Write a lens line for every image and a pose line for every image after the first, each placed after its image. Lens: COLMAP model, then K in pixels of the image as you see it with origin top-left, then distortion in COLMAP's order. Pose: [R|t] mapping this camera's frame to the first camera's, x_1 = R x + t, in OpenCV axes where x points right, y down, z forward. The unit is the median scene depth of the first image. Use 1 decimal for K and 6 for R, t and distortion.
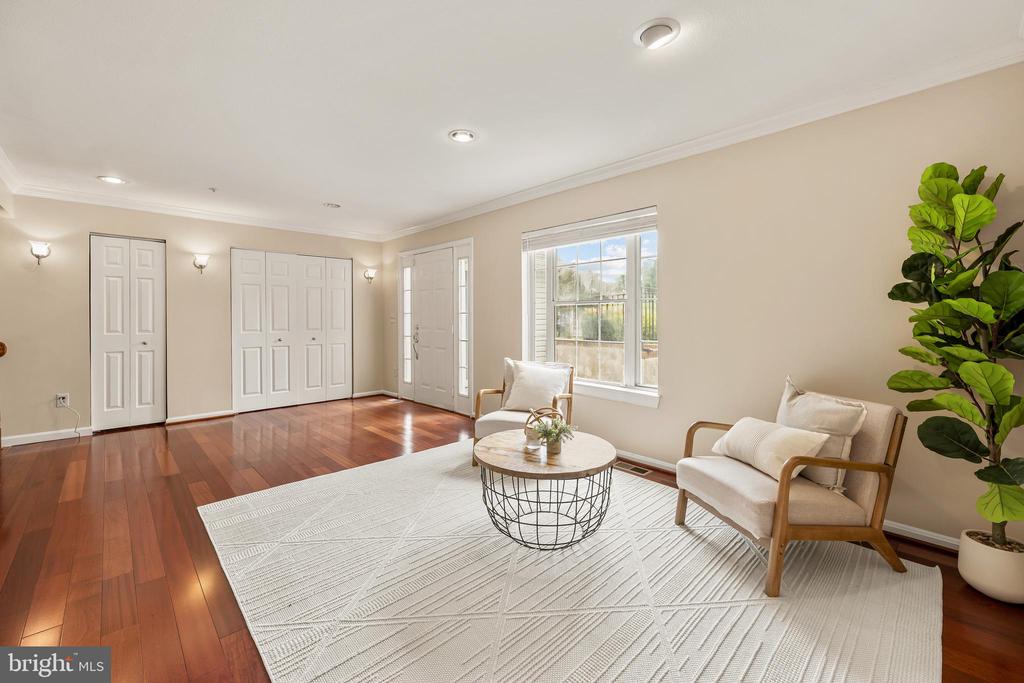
lens RADIAL K [[412.4, 0, 521.5], [0, 412.4, 317.9], [0, 0, 1]] dist [-0.001303, 0.000205]
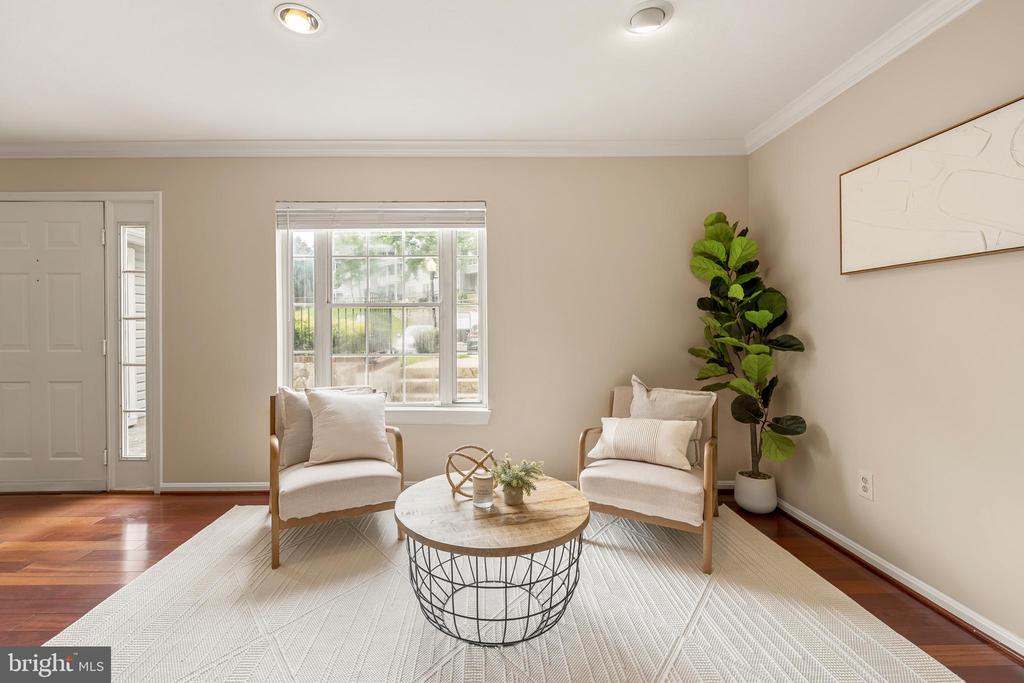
lens RADIAL K [[434.3, 0, 488.5], [0, 434.3, 326.7], [0, 0, 1]] dist [-0.004943, -0.000531]
pose [[0.701057, -0.004676, 0.713089, -0.341129], [0.003568, 0.999989, 0.003049, 0.000732], [-0.713096, 0.000406, 0.701066, 0.319949]]
